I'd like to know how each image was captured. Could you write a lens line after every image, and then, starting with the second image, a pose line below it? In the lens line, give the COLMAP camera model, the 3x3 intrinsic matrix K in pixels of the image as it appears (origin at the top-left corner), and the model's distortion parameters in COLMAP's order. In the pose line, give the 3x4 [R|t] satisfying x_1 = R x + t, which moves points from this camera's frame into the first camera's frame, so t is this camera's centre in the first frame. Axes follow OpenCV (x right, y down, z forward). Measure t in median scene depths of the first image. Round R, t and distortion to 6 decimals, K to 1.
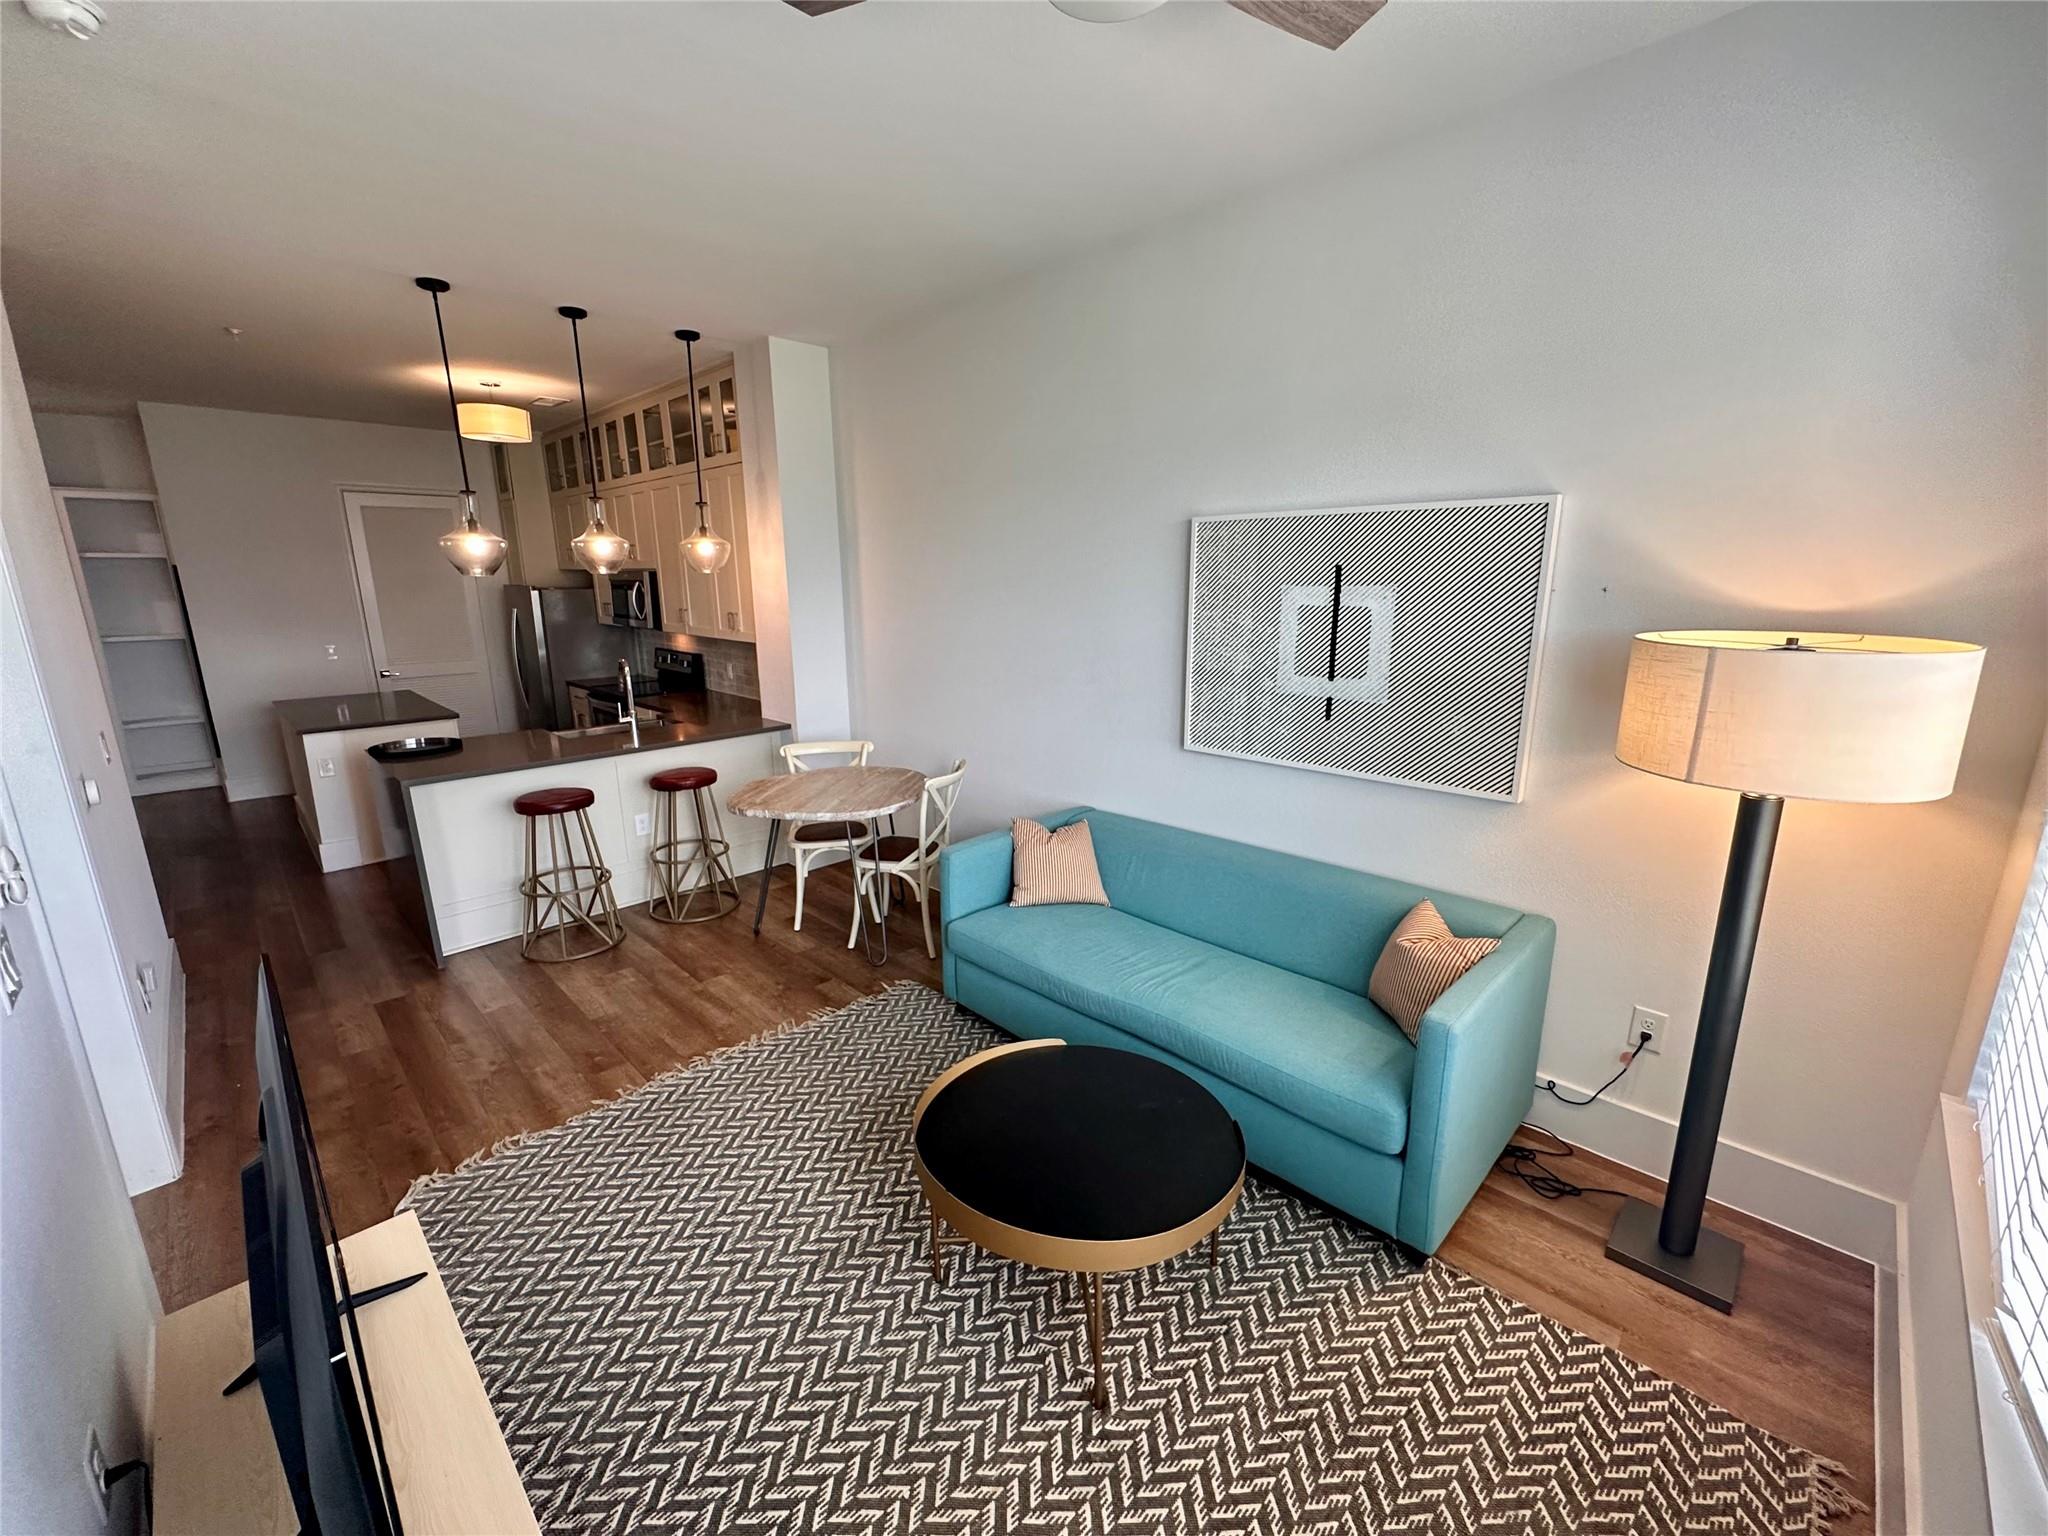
lens RADIAL K [[820.9, 0, 1024.0], [0, 820.9, 768.0], [0, 0, 1]] dist [-0.001451, -0.000311]
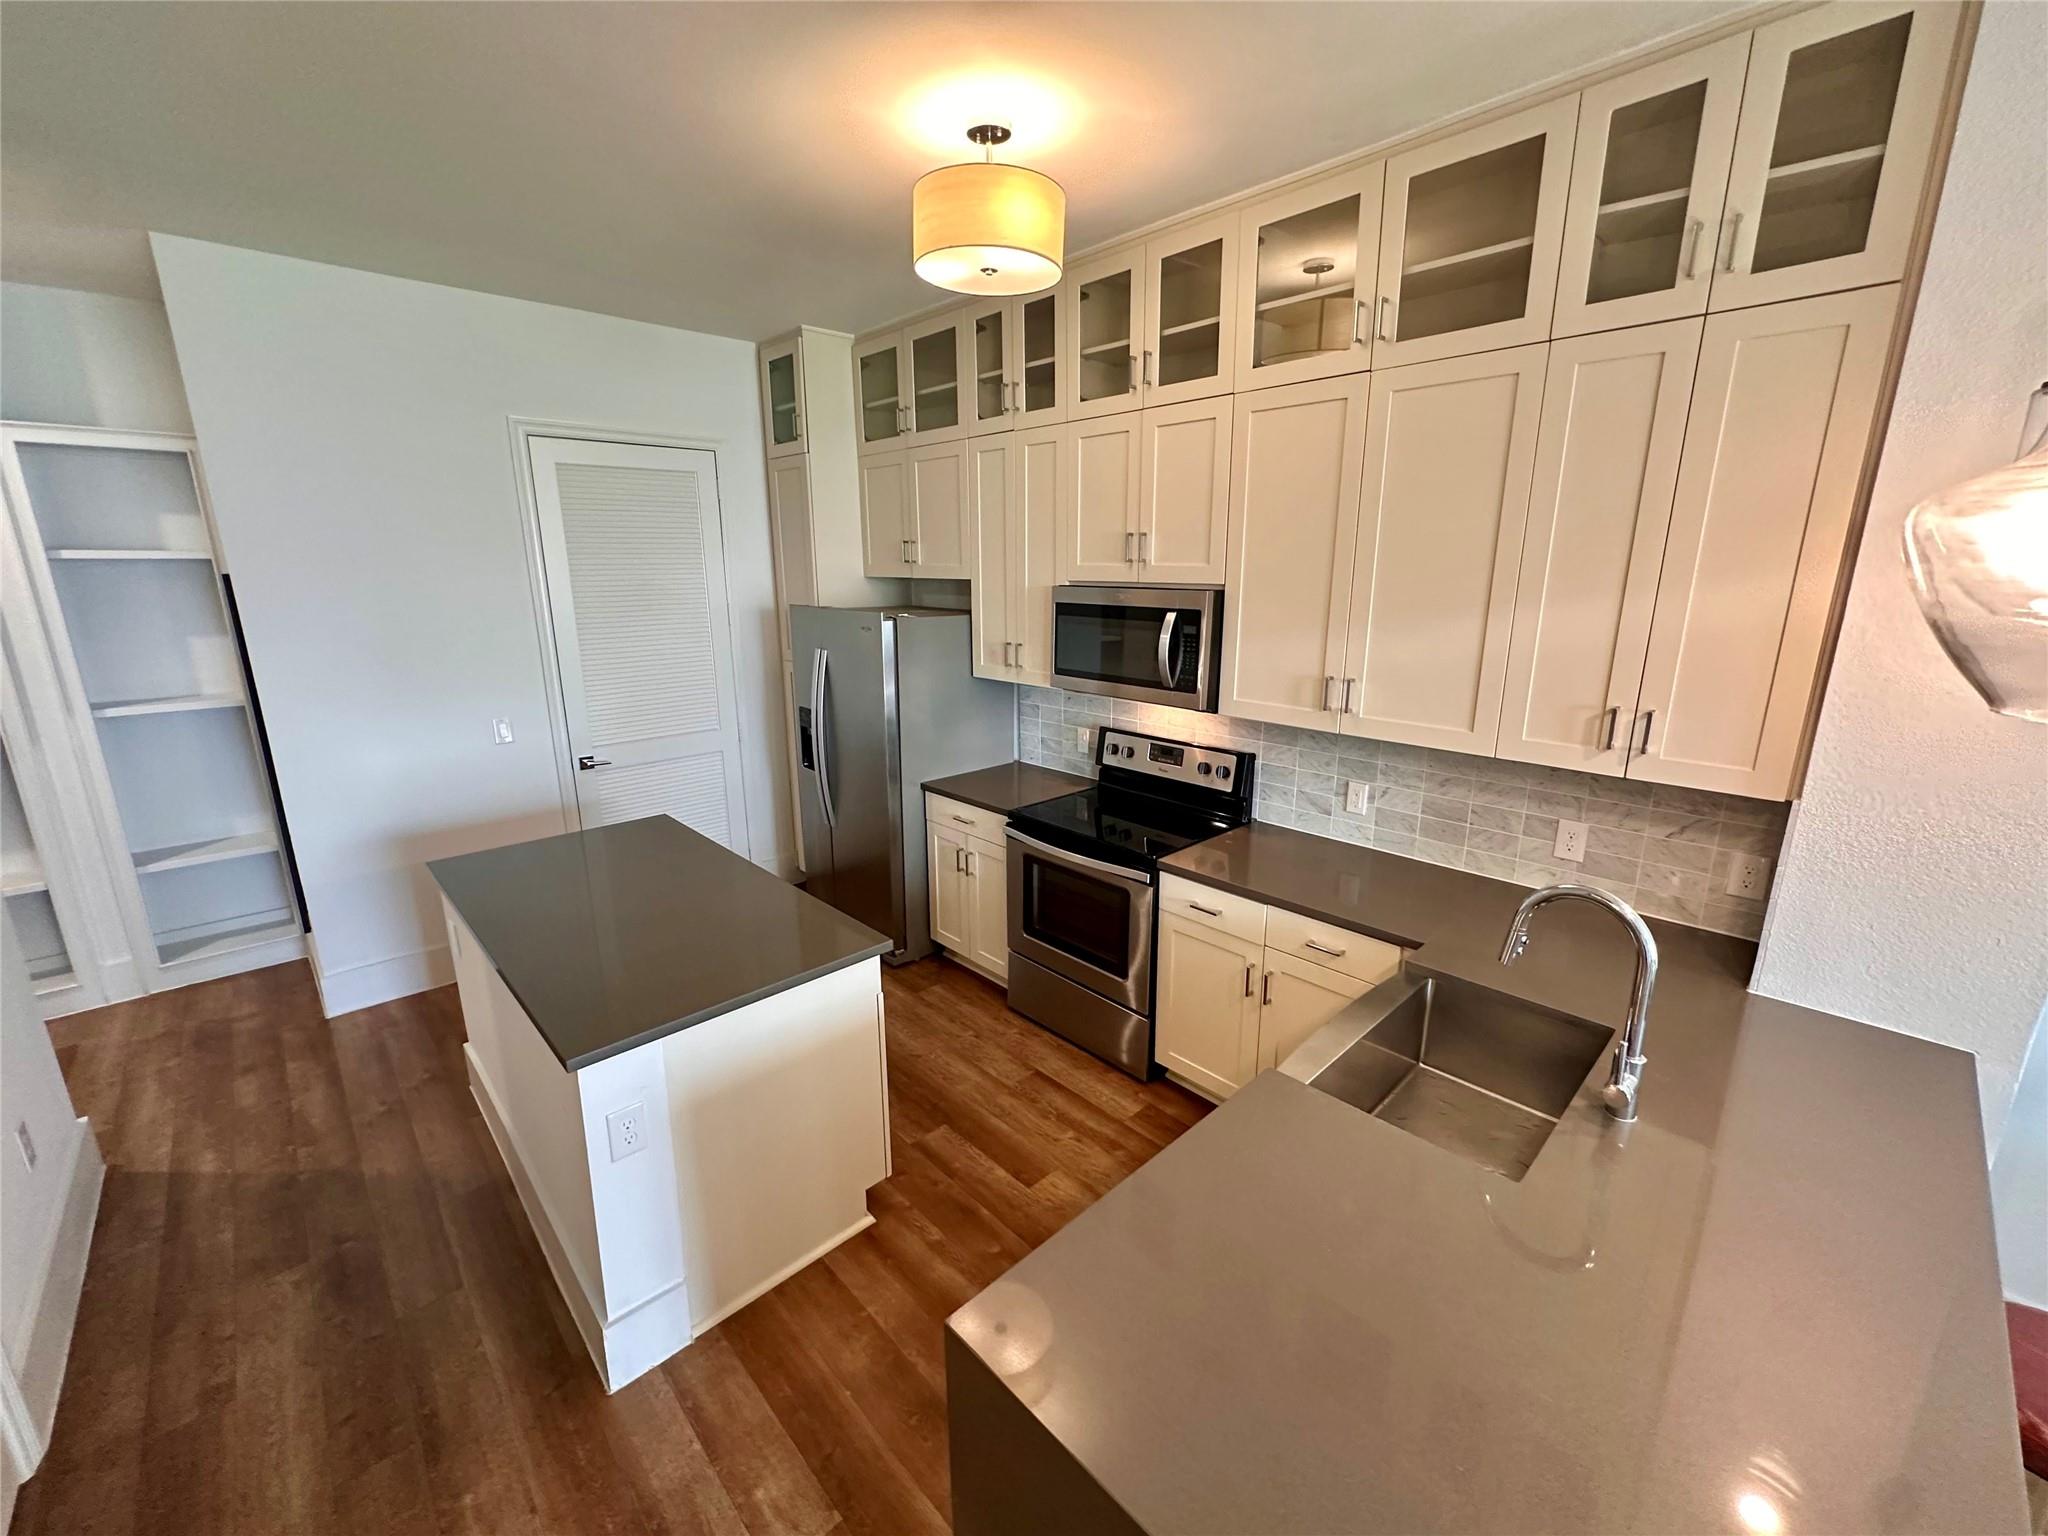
lens RADIAL K [[820.9, 0, 1024.0], [0, 820.9, 768.0], [0, 0, 1]] dist [-0.001451, -0.000311]
pose [[0.999514, 0.006907, -0.030386, -0.525572], [-0.006565, 0.999914, 0.011325, -0.136567], [0.030461, -0.011120, 0.999474, 0.505106]]
